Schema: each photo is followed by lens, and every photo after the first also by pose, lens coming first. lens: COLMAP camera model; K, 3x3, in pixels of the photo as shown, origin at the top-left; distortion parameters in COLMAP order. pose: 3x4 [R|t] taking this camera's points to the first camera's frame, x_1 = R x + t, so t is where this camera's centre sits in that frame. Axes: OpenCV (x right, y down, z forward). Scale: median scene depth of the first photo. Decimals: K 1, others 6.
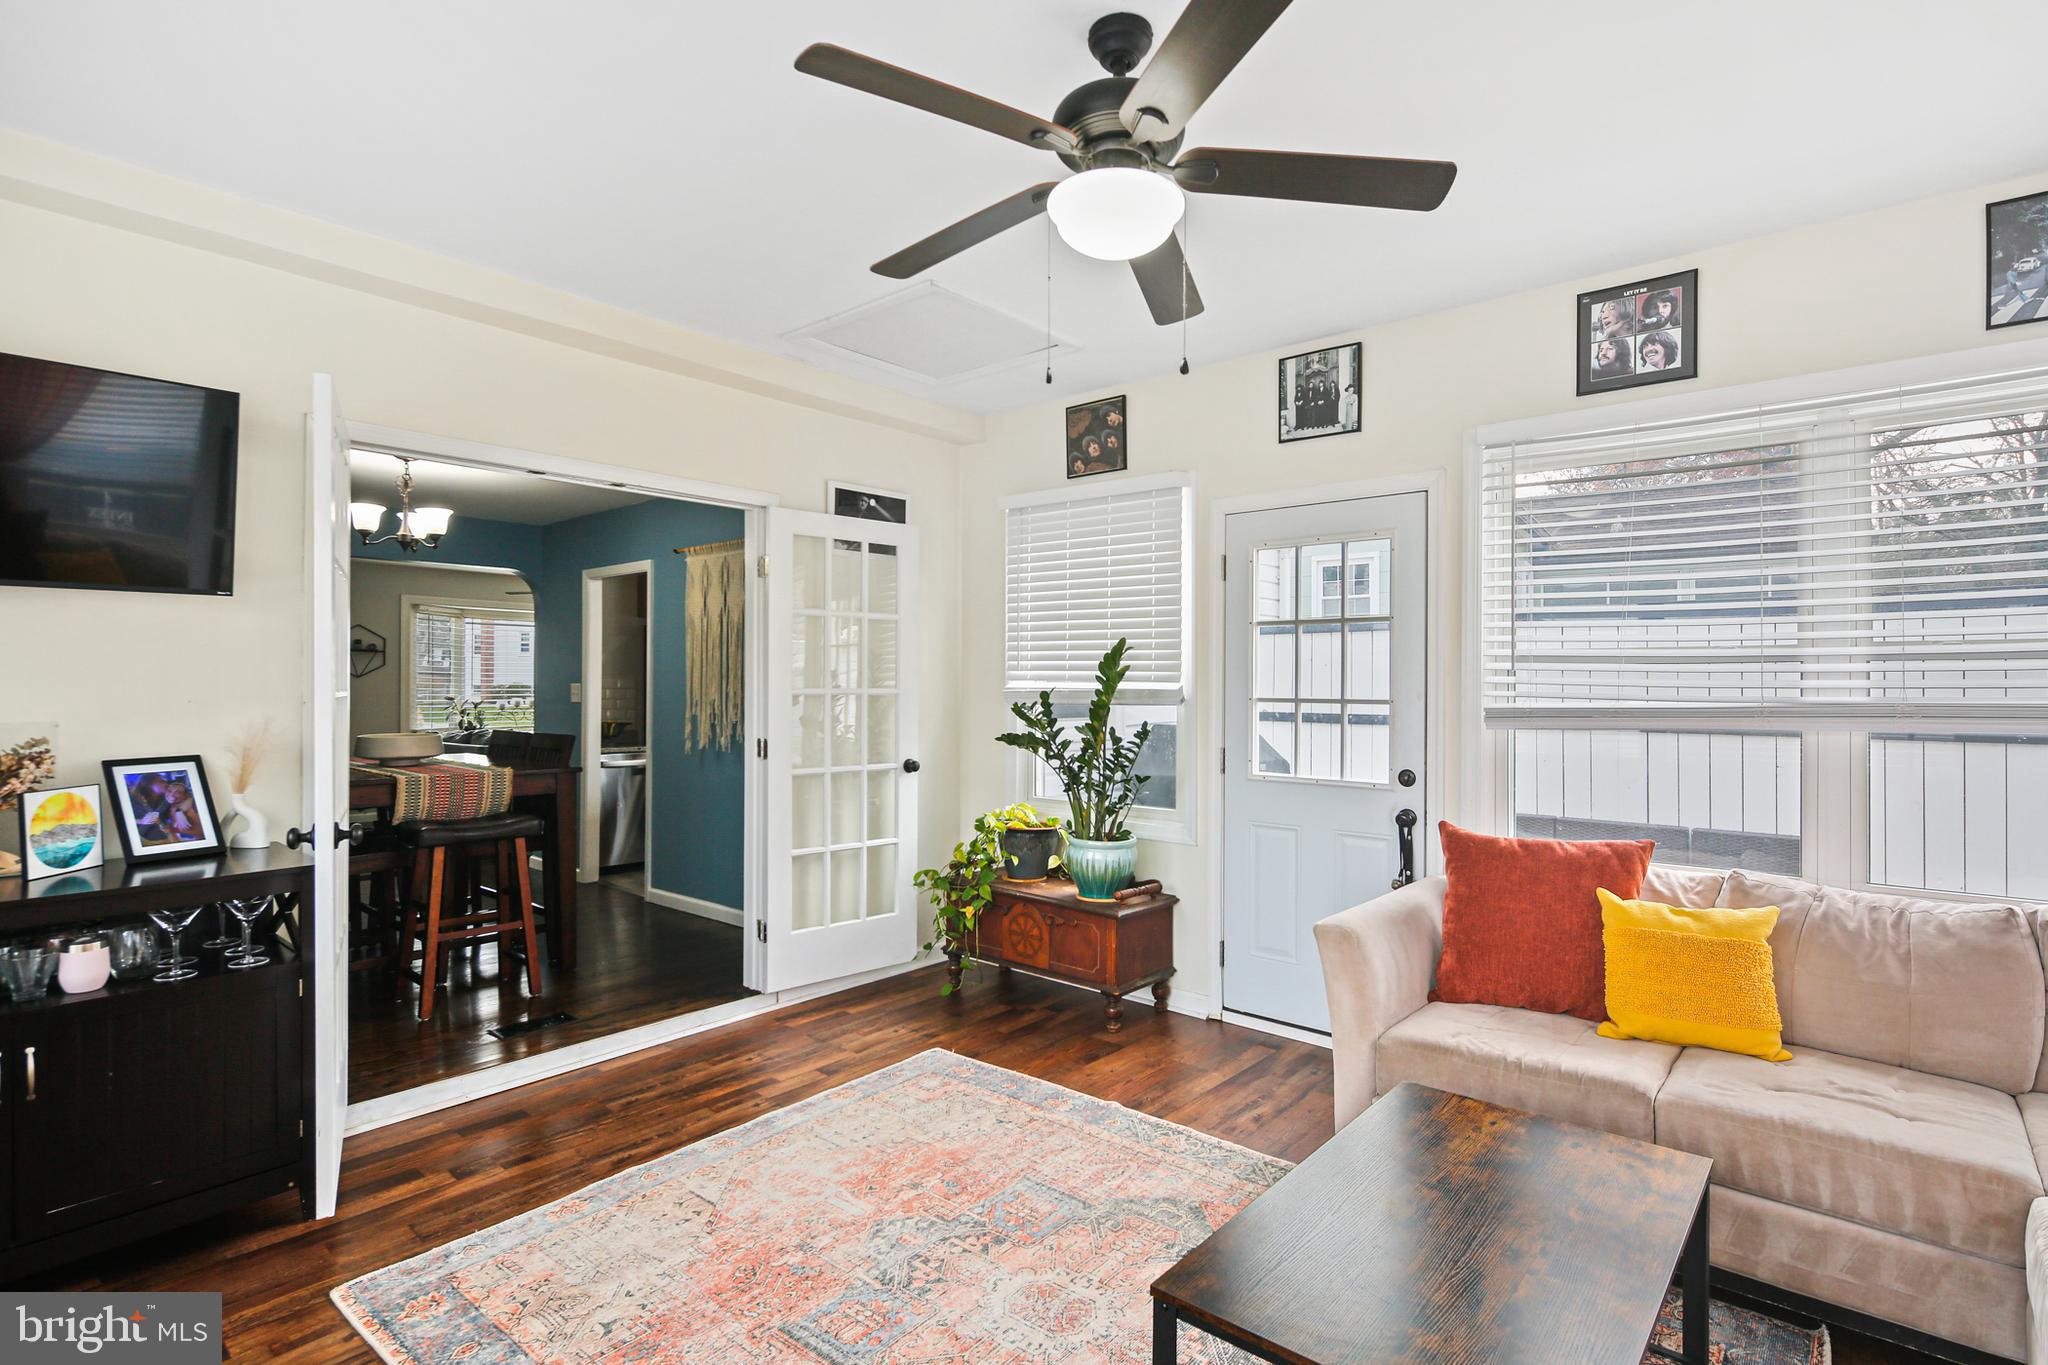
lens RADIAL K [[998.7, 0, 1027.6], [0, 998.7, 684.7], [0, 0, 1]] dist [0.000070, -0.000560]
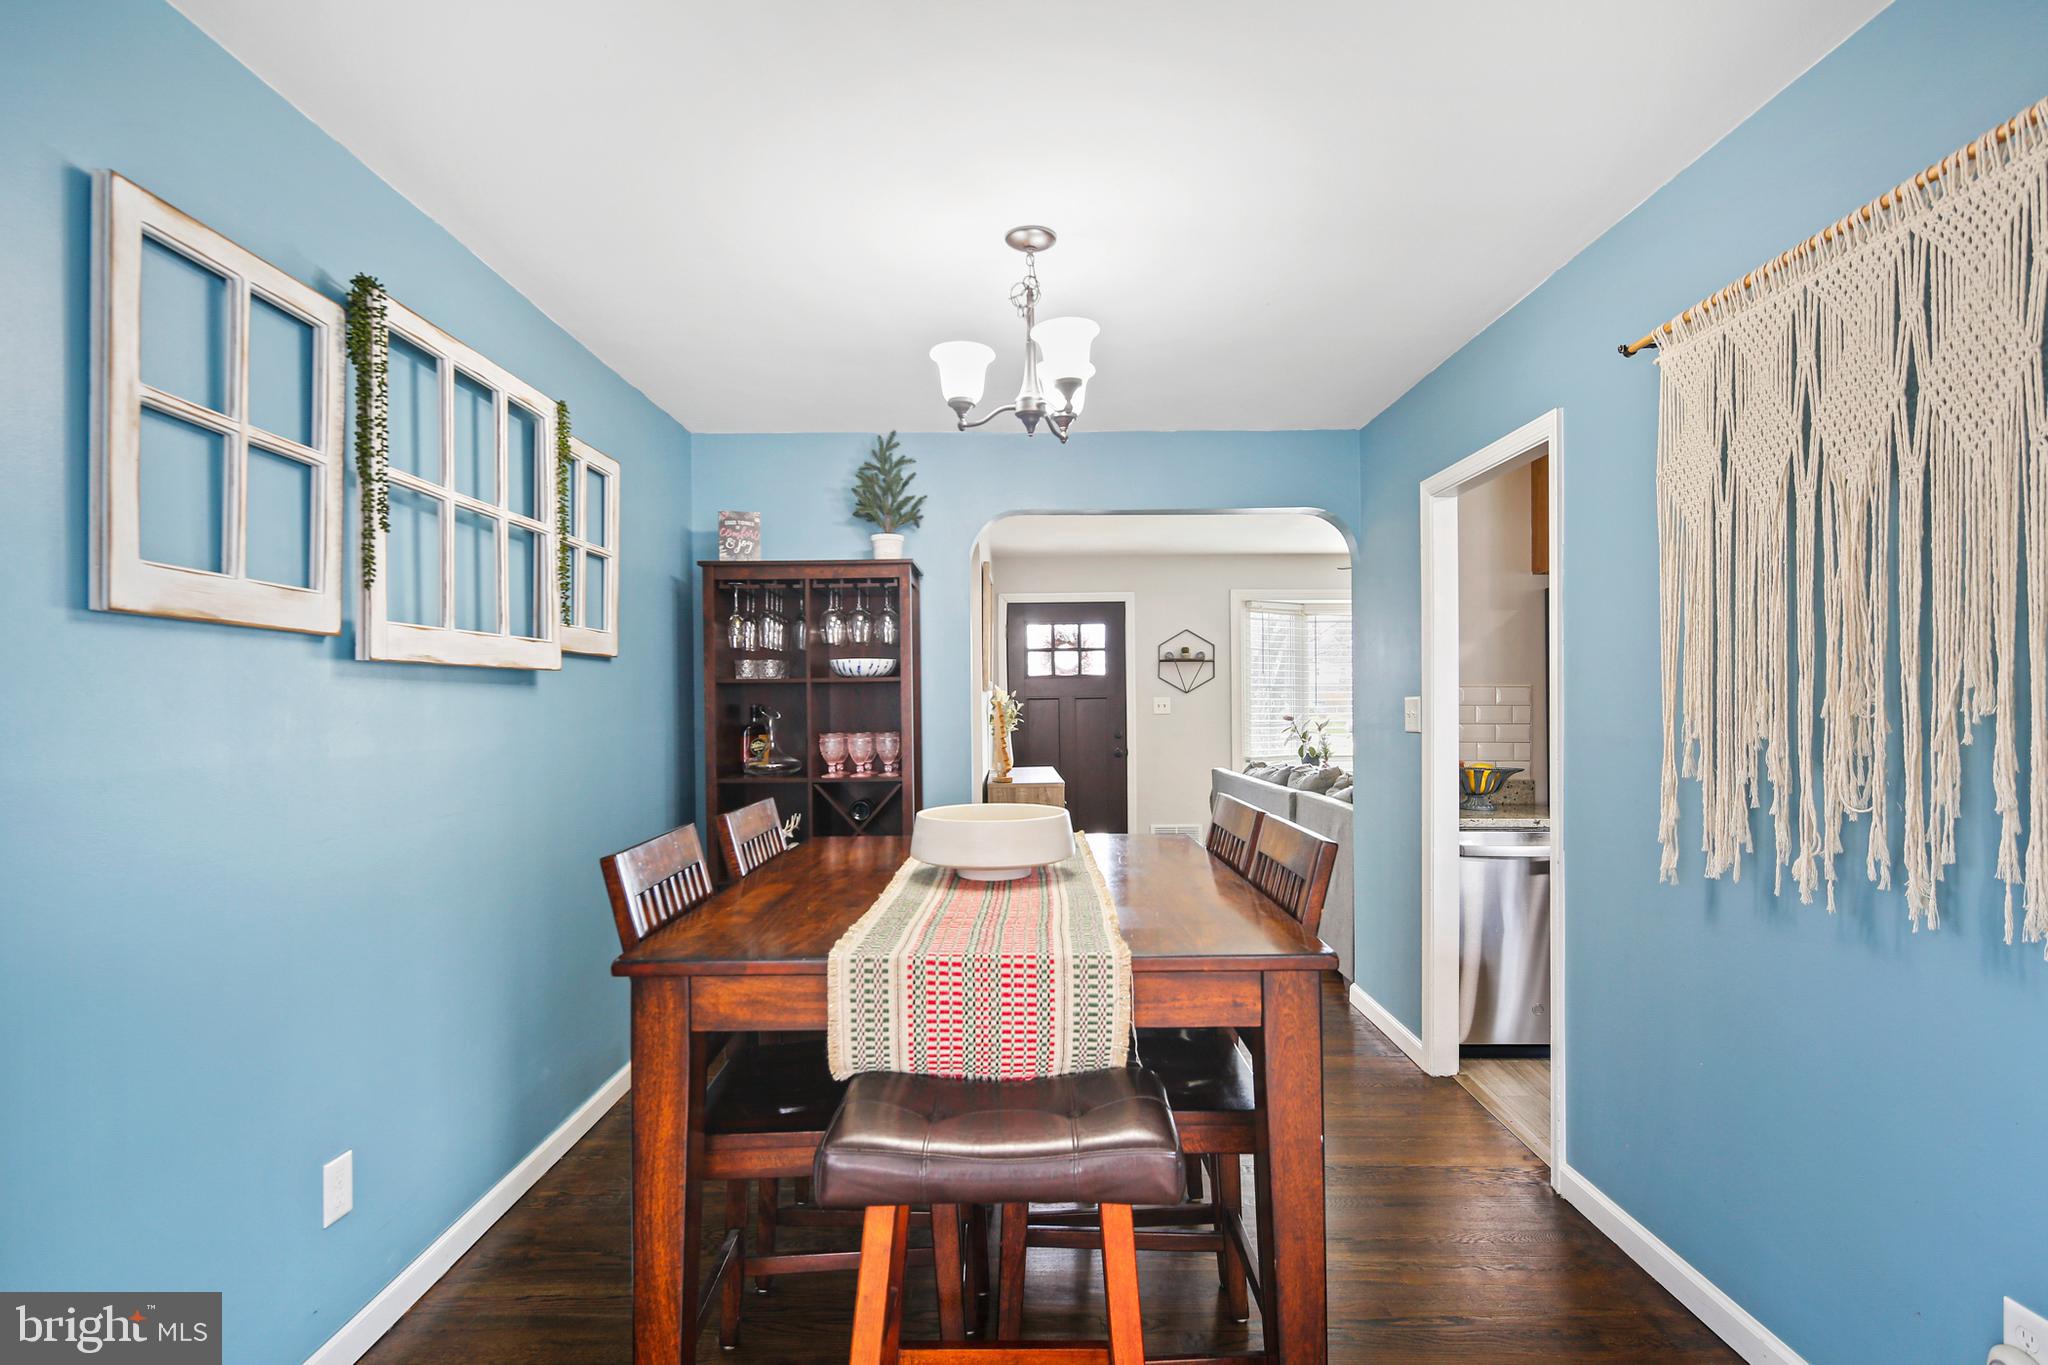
lens RADIAL K [[998.7, 0, 1027.6], [0, 998.7, 684.7], [0, 0, 1]] dist [0.000070, -0.000560]
pose [[0.660794, -0.018101, -0.750349, -0.204756], [0.006870, 0.999813, -0.018068, 0.000317], [0.750536, 0.006785, 0.660795, 0.540153]]
